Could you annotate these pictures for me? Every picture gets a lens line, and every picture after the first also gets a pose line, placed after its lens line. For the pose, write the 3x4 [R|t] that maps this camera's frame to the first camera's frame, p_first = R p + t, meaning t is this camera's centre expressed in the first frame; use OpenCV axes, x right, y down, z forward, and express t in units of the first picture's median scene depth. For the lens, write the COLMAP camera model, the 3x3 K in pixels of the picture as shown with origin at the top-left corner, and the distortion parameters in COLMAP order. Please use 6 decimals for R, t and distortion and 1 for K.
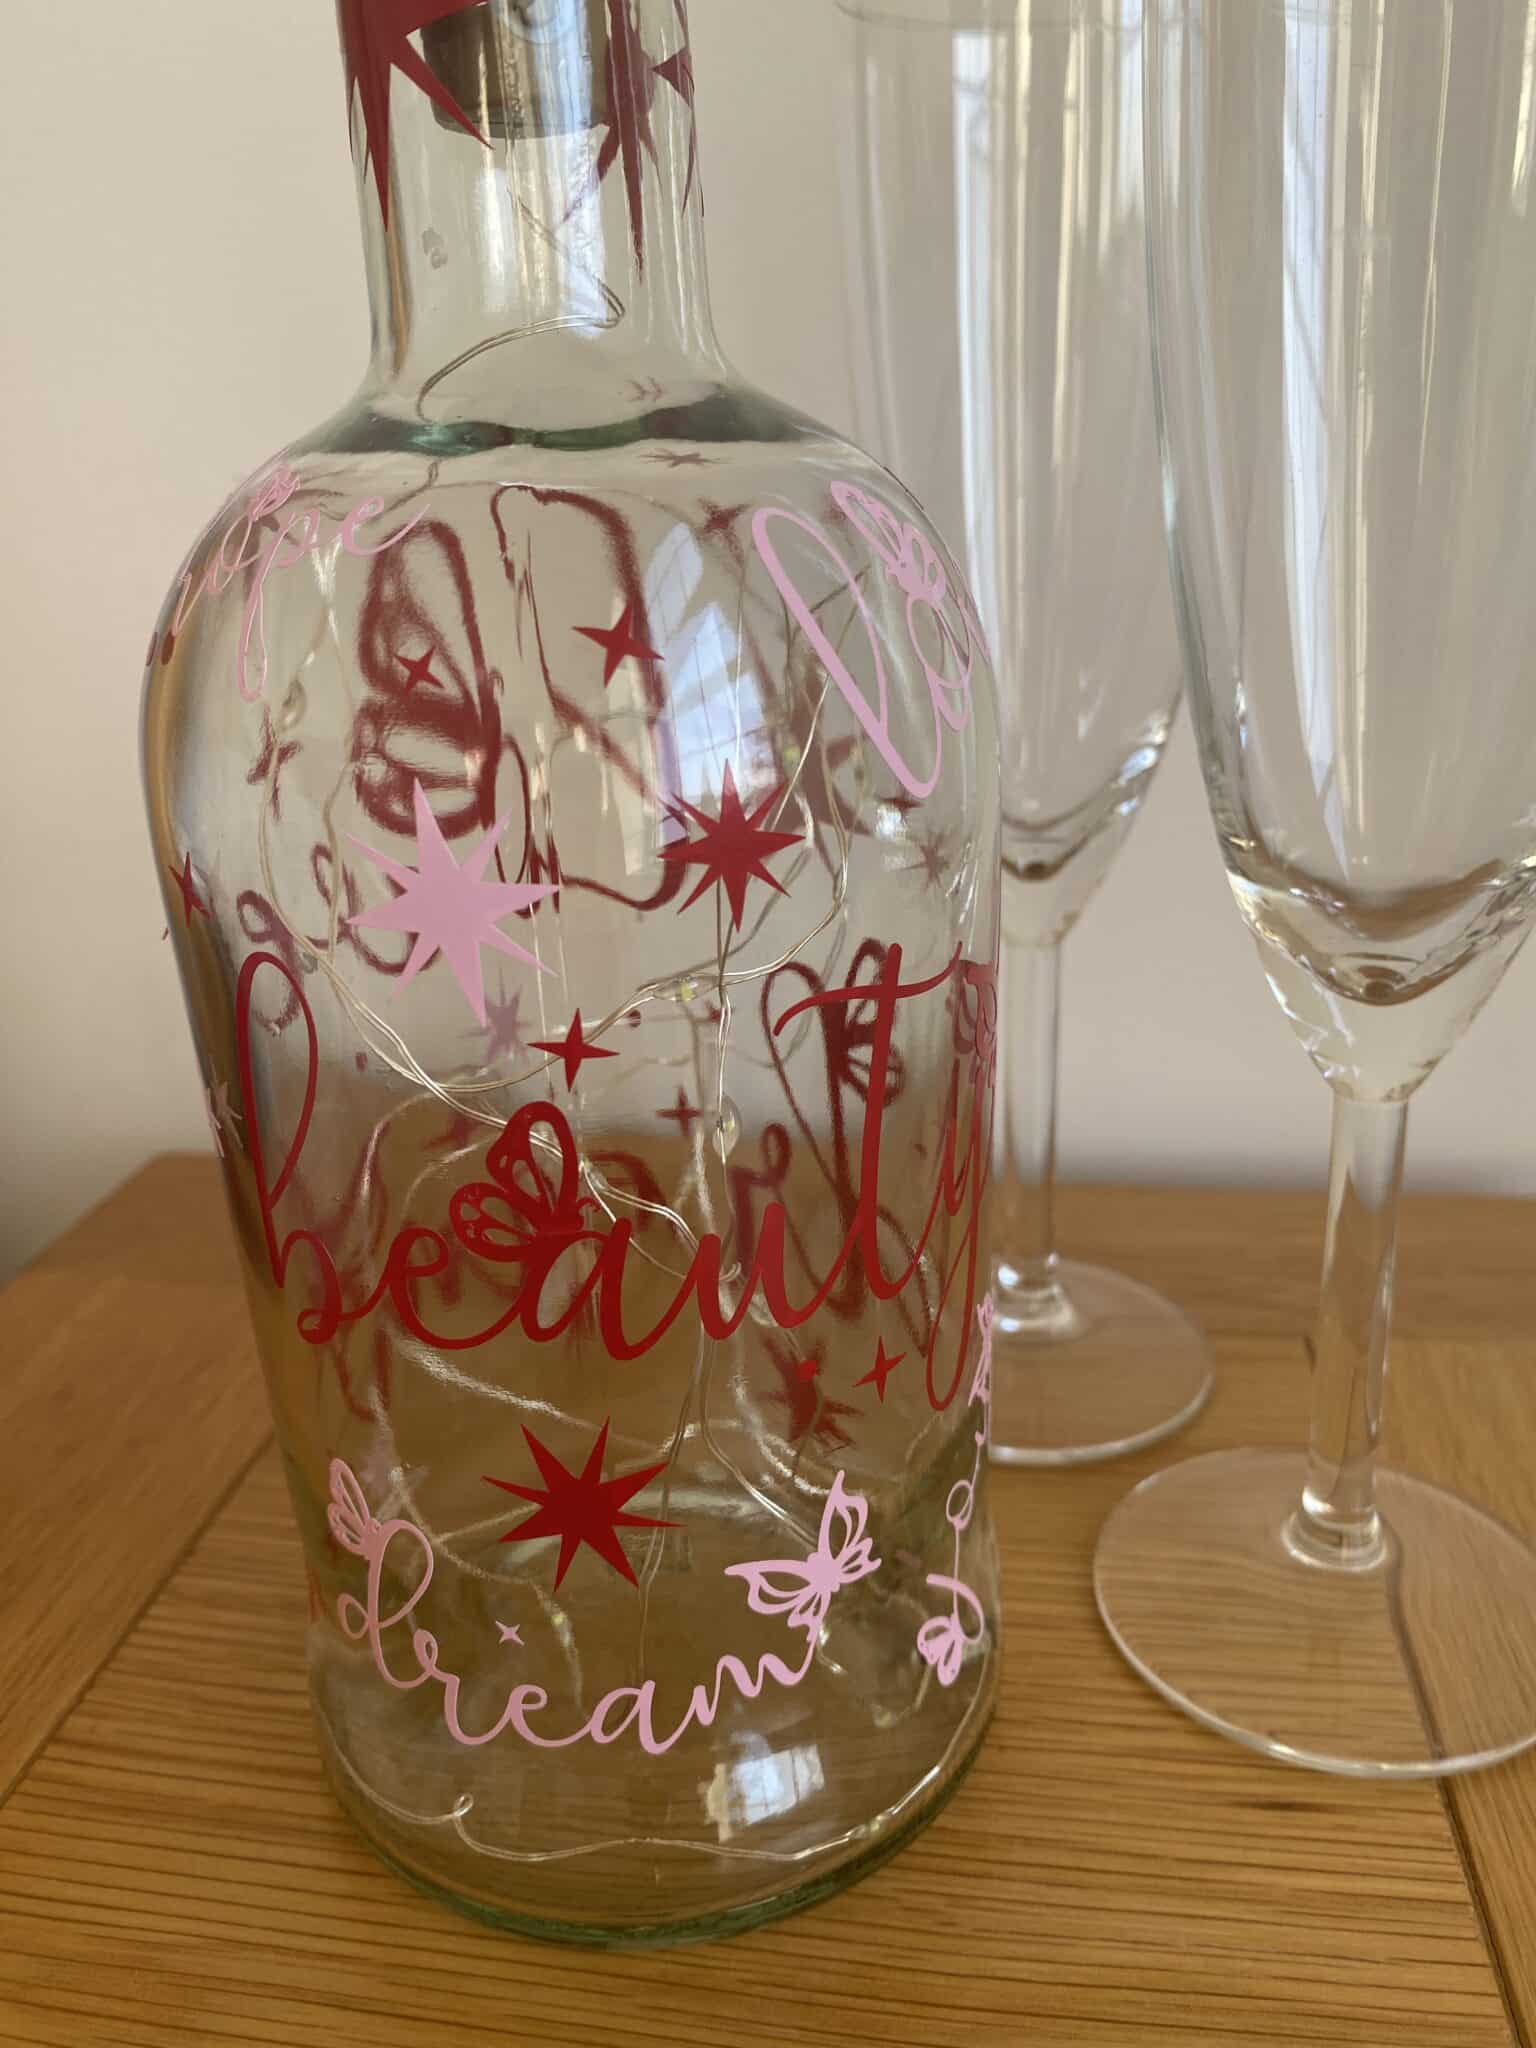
lens RADIAL K [[1697.7, 0, 722.5], [0, 1697.7, 1081.9], [0, 0, 1]] dist [-0.042234, 0.006598]
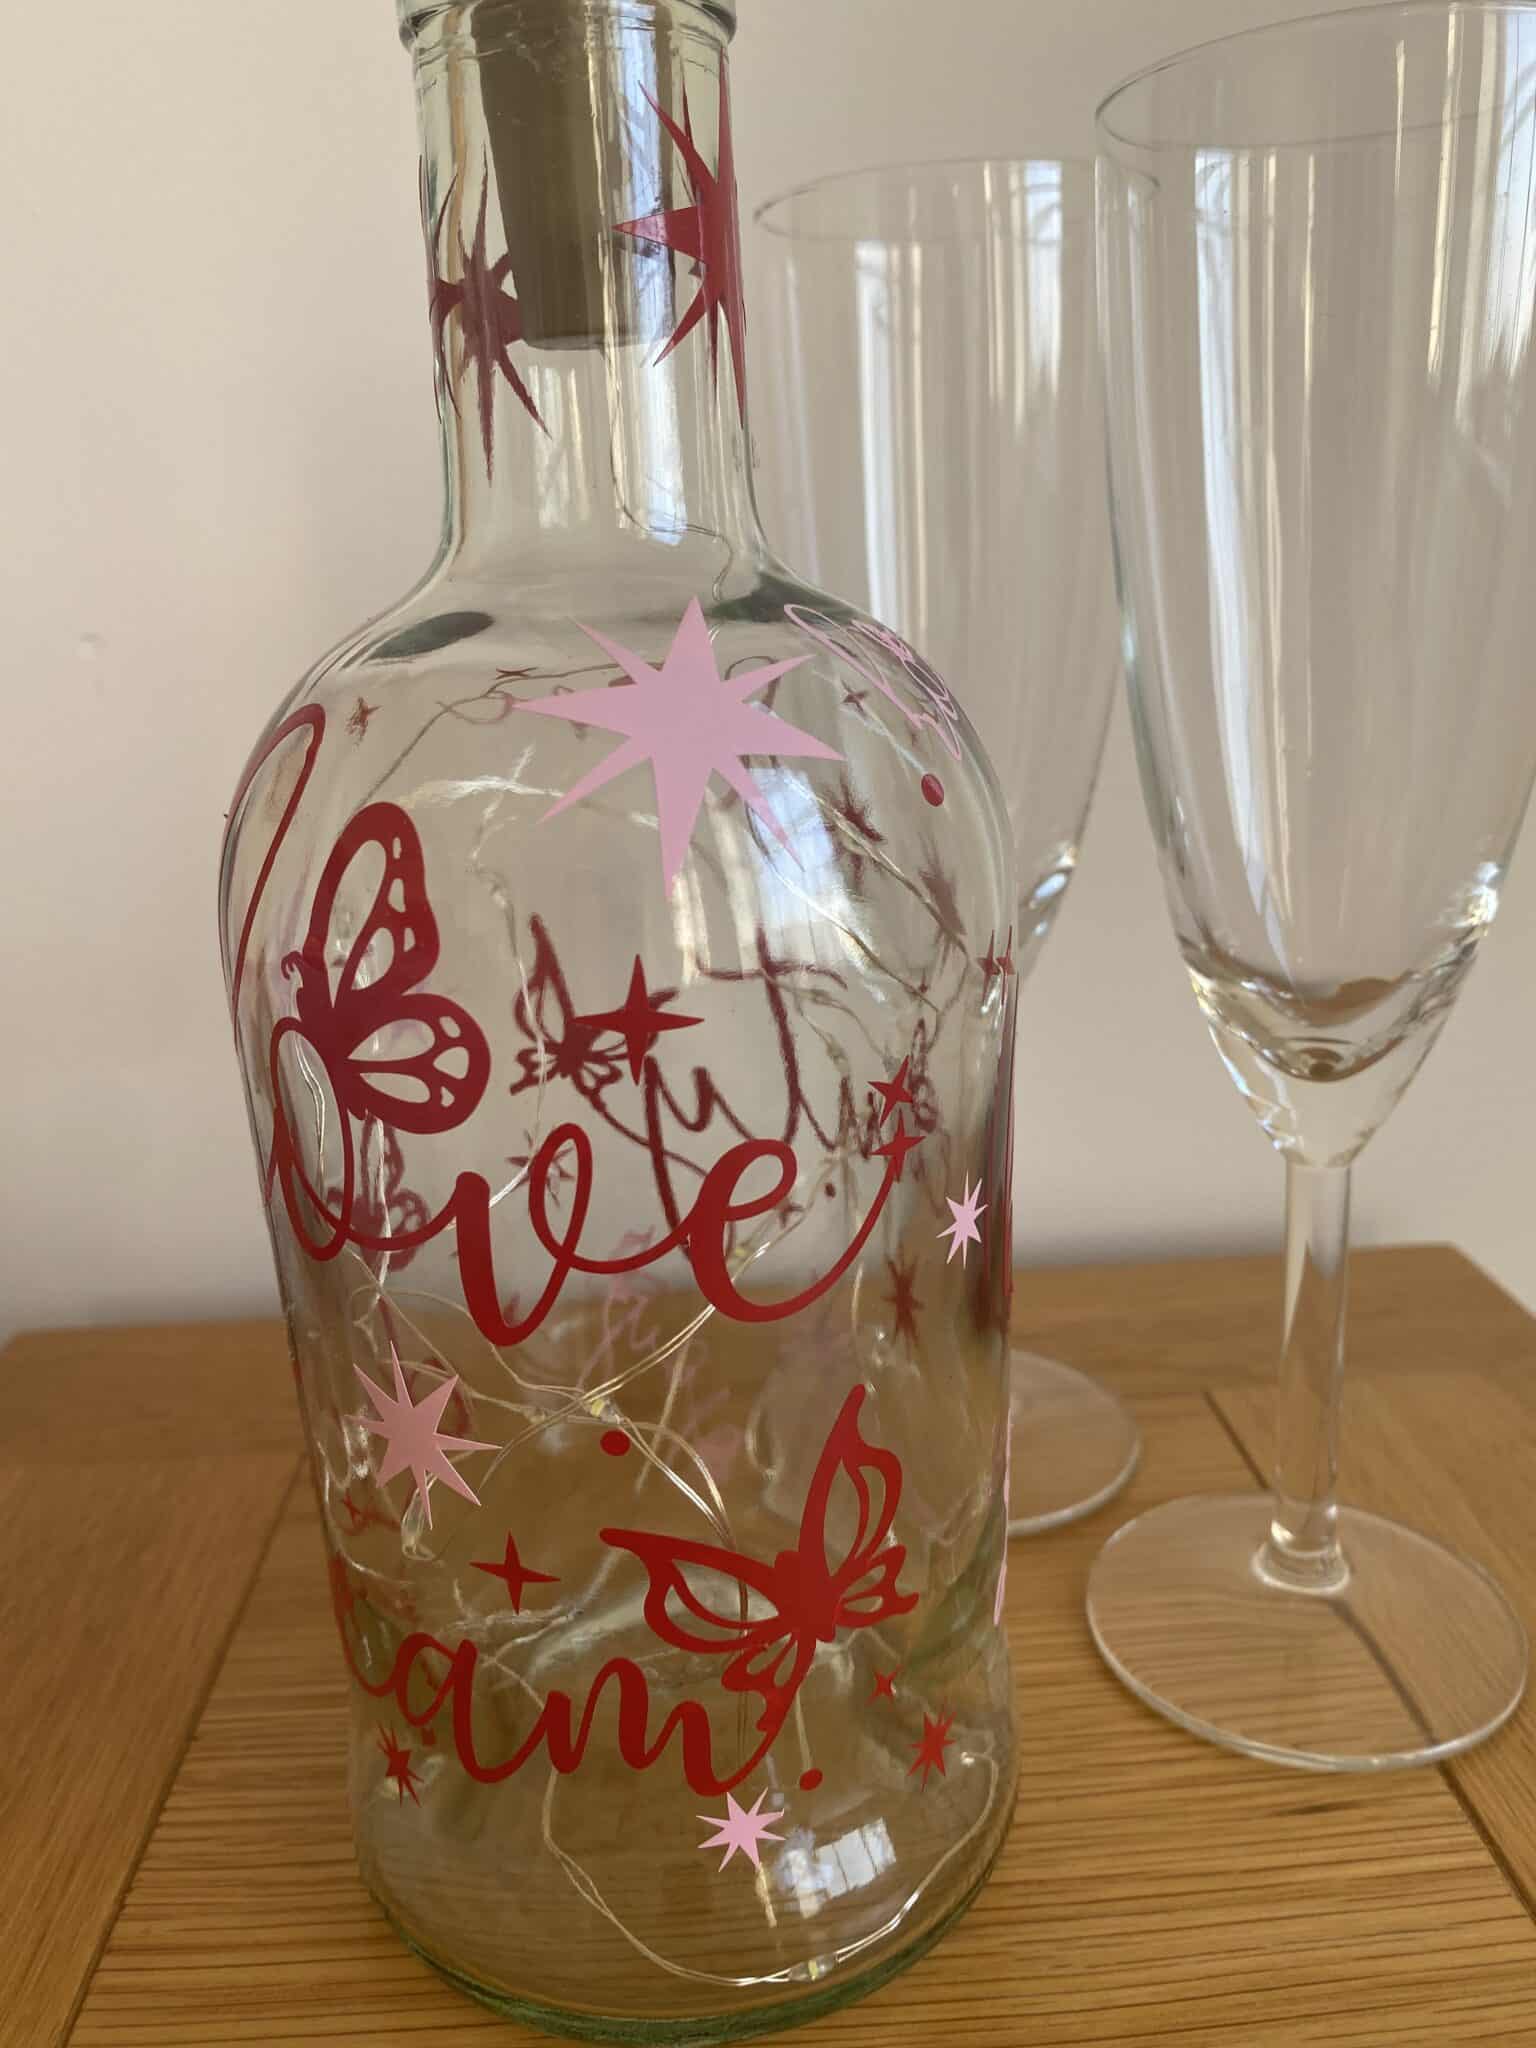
lens RADIAL K [[1697.7, 0, 769.0], [0, 1697.7, 1060.3], [0, 0, 1]] dist [-0.042234, 0.006598]
pose [[0.975866, -0.069265, 0.207096, -0.202182], [0.086657, 0.993326, -0.076113, -0.005874], [-0.200442, 0.092223, 0.975355, -0.050170]]
